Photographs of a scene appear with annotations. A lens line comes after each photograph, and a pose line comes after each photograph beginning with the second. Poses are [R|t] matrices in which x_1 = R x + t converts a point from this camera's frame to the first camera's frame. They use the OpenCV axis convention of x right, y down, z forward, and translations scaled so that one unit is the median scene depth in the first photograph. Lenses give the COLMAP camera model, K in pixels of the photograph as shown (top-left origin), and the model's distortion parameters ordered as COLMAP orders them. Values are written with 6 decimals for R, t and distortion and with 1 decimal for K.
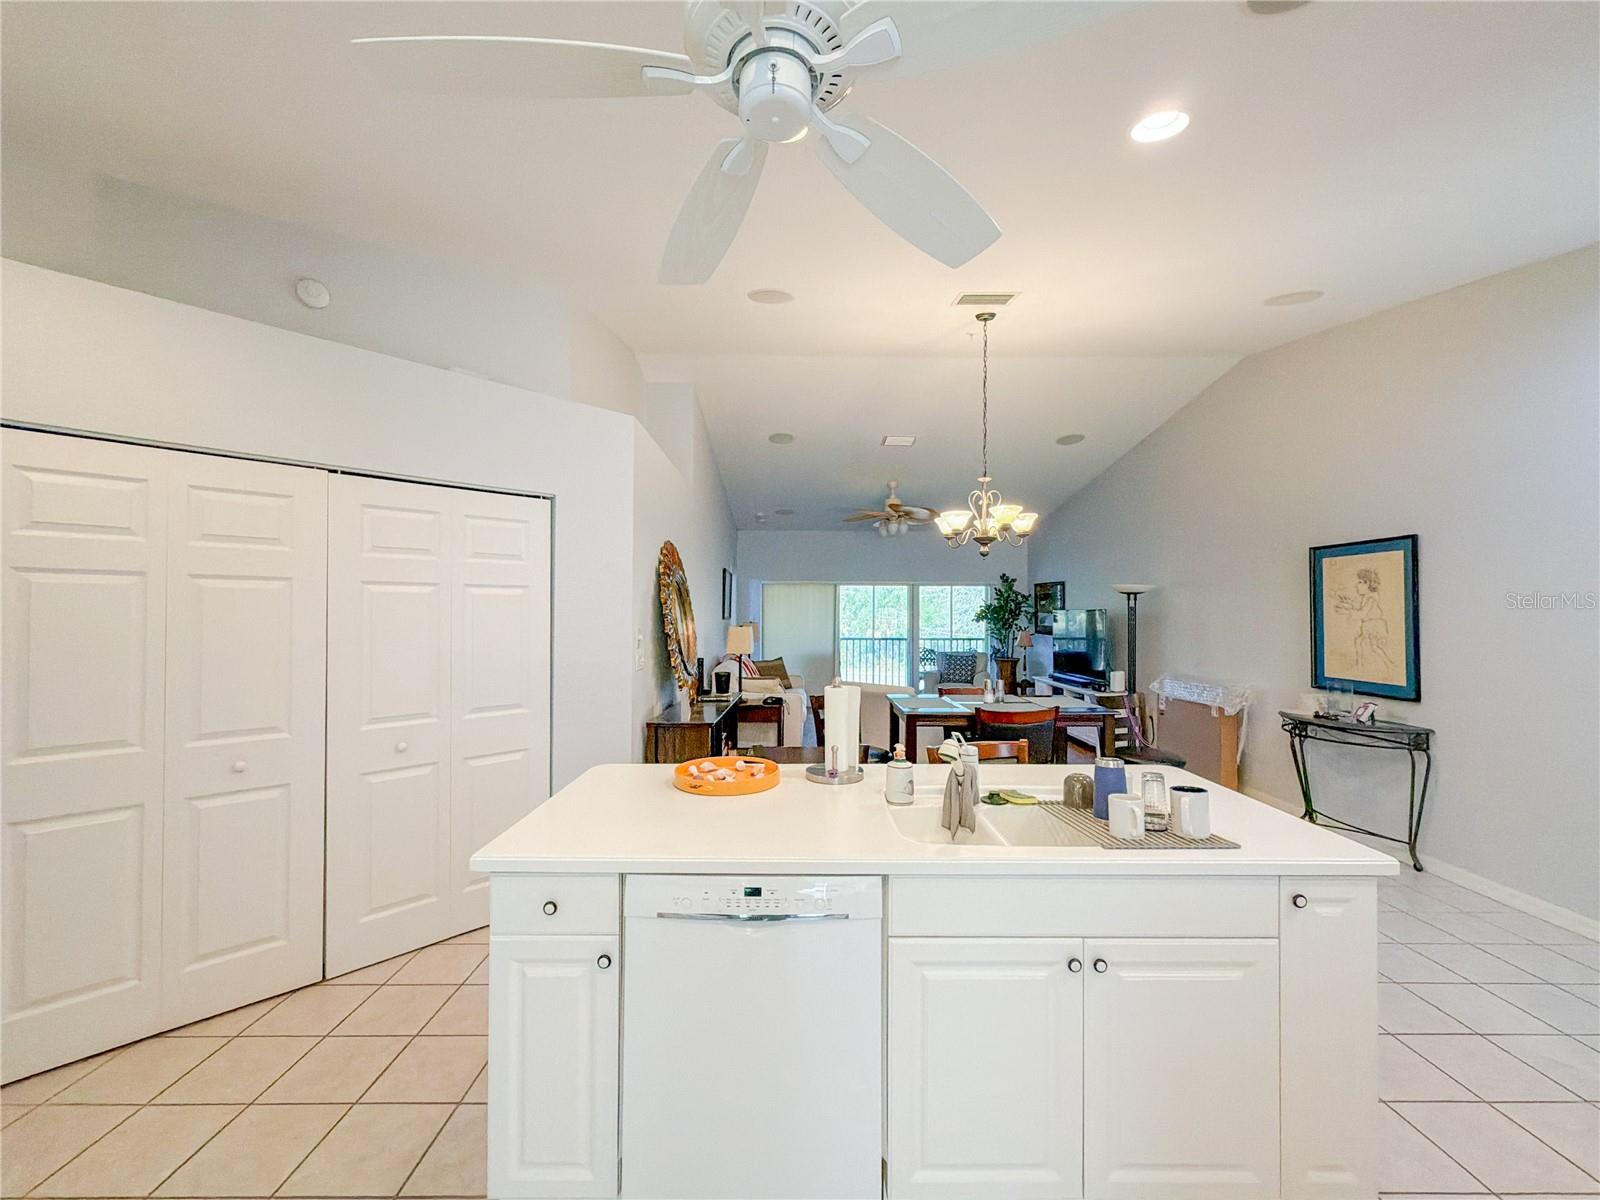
lens RADIAL K [[664.4, 0, 788.9], [0, 664.4, 600.1], [0, 0, 1]] dist [-0.005382, 0.001215]
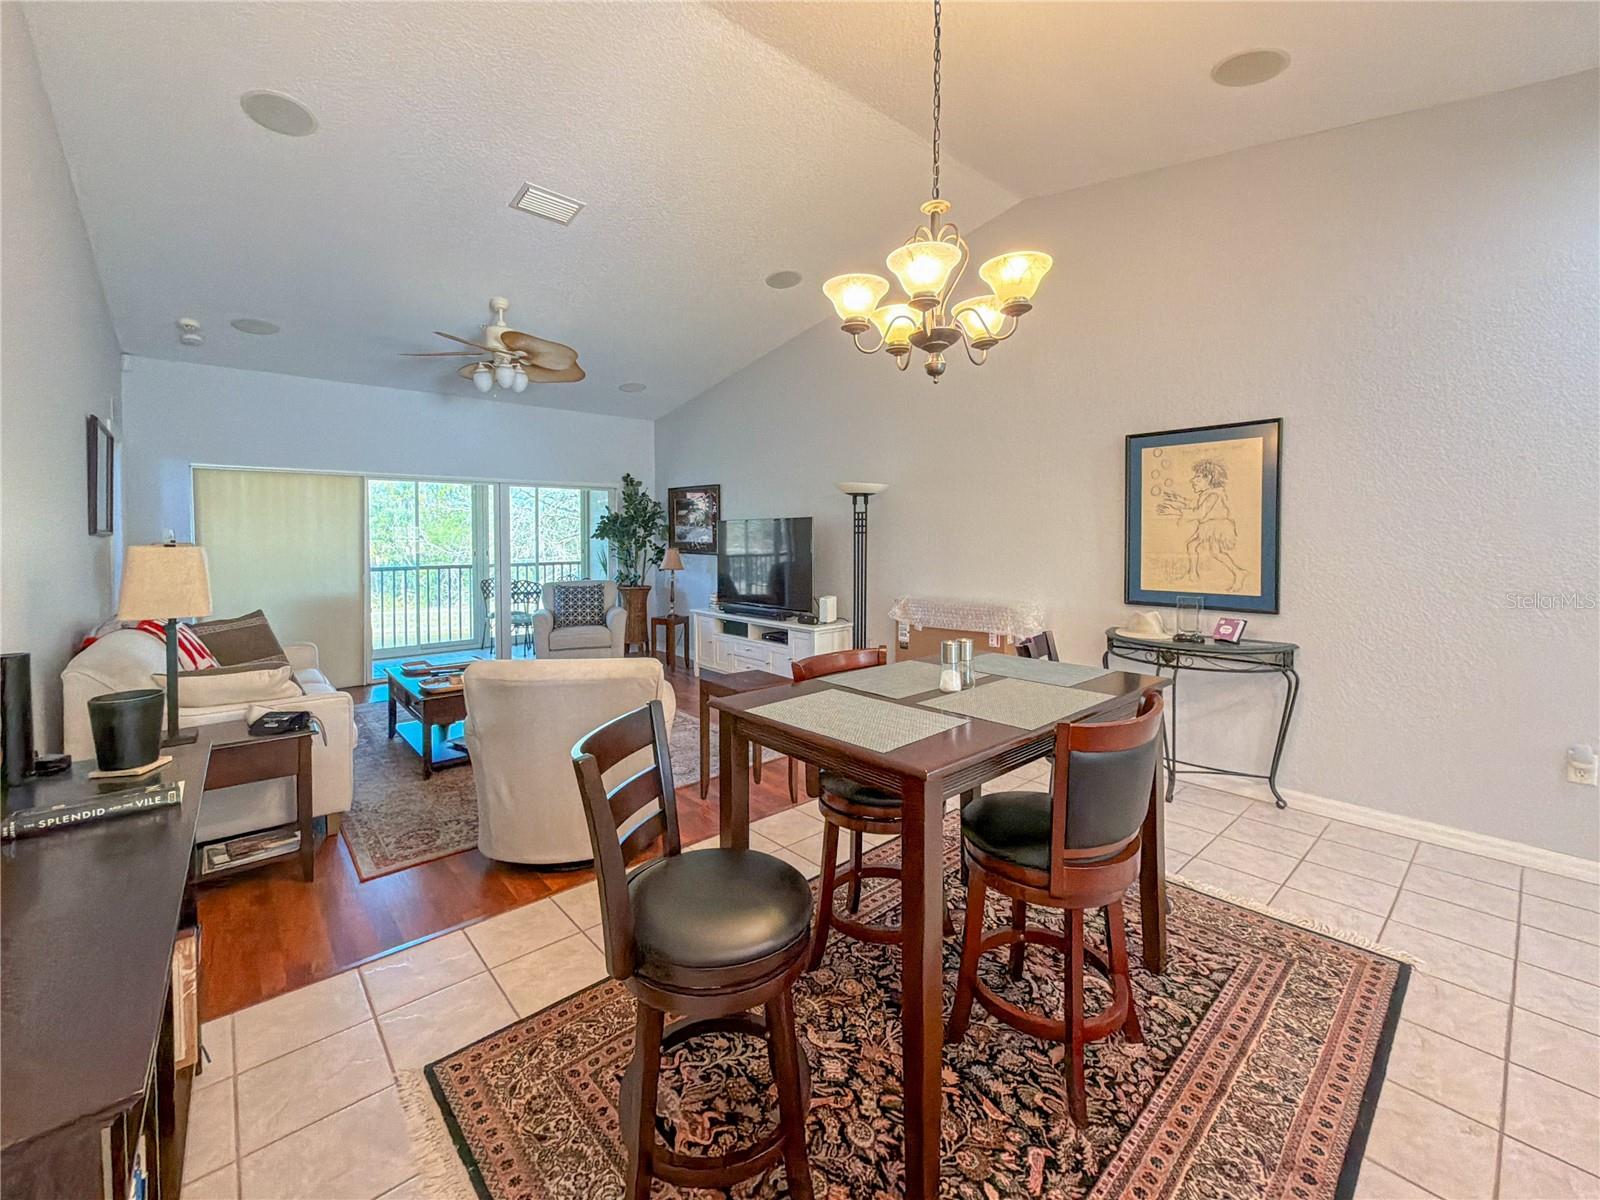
lens RADIAL K [[705.0, 0, 835.3], [0, 705.0, 551.8], [0, 0, 1]] dist [0.001759, 0.000191]
pose [[0.747210, -0.024794, 0.664125, -0.051026], [-0.004870, 0.999073, 0.042778, 0.021020], [-0.664570, -0.035199, 0.746397, 0.404446]]
